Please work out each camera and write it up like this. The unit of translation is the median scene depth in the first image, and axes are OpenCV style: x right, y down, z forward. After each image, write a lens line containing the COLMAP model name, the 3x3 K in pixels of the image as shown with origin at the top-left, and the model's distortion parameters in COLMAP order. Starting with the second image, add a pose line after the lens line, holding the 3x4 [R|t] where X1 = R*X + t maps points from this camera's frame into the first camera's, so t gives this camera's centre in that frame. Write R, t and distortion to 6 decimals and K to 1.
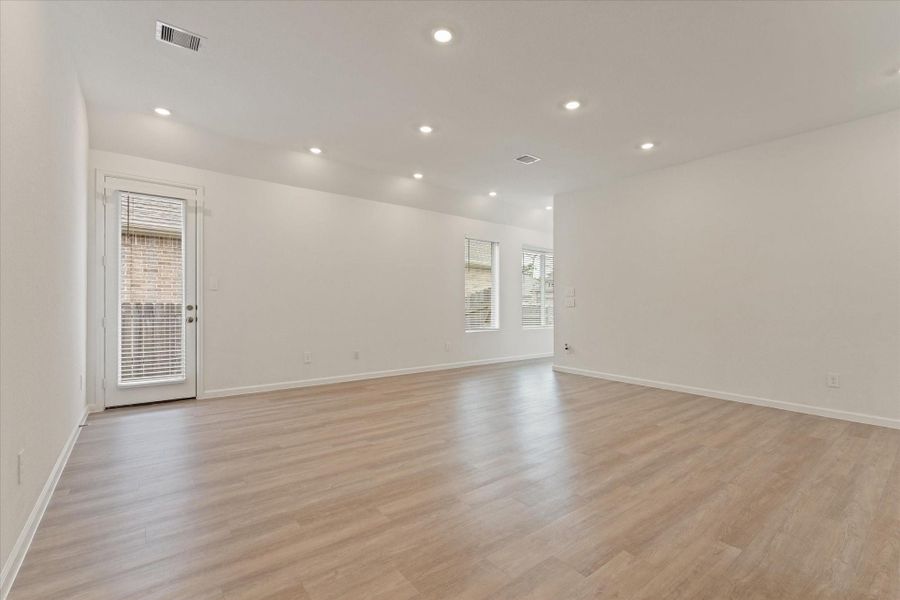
lens RADIAL K [[392.3, 0, 450.0], [0, 392.3, 300.0], [0, 0, 1]] dist [0.000057, 0.000019]
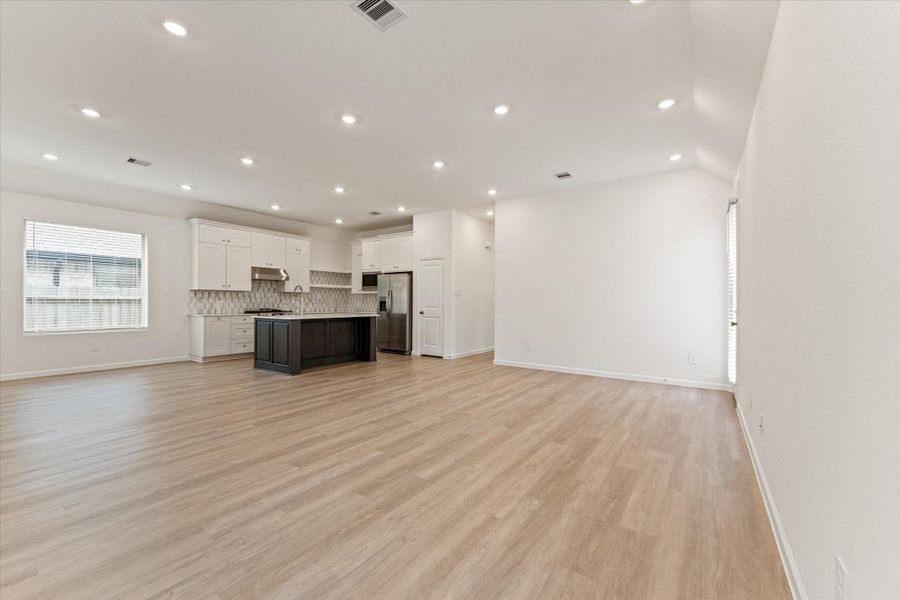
lens RADIAL K [[373.4, 0, 450.0], [0, 373.4, 300.0], [0, 0, 1]] dist [-0.011899, -0.000244]
pose [[-0.955600, -0.018328, -0.294096, 0.389554], [-0.016723, 0.999828, -0.007972, 0.010985], [0.294191, -0.002700, -0.955743, 2.281183]]
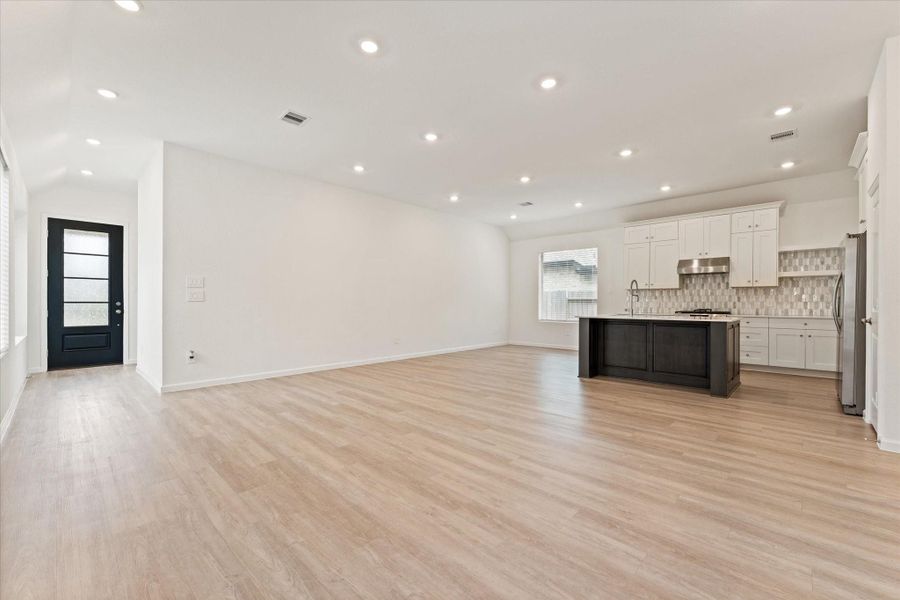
lens RADIAL K [[373.4, 0, 450.0], [0, 373.4, 300.0], [0, 0, 1]] dist [-0.011899, -0.000244]
pose [[-0.139843, -0.005234, 0.990160, -0.946792], [-0.003599, 0.999982, 0.004778, 0.017479], [-0.990167, -0.002895, -0.139859, 1.212714]]
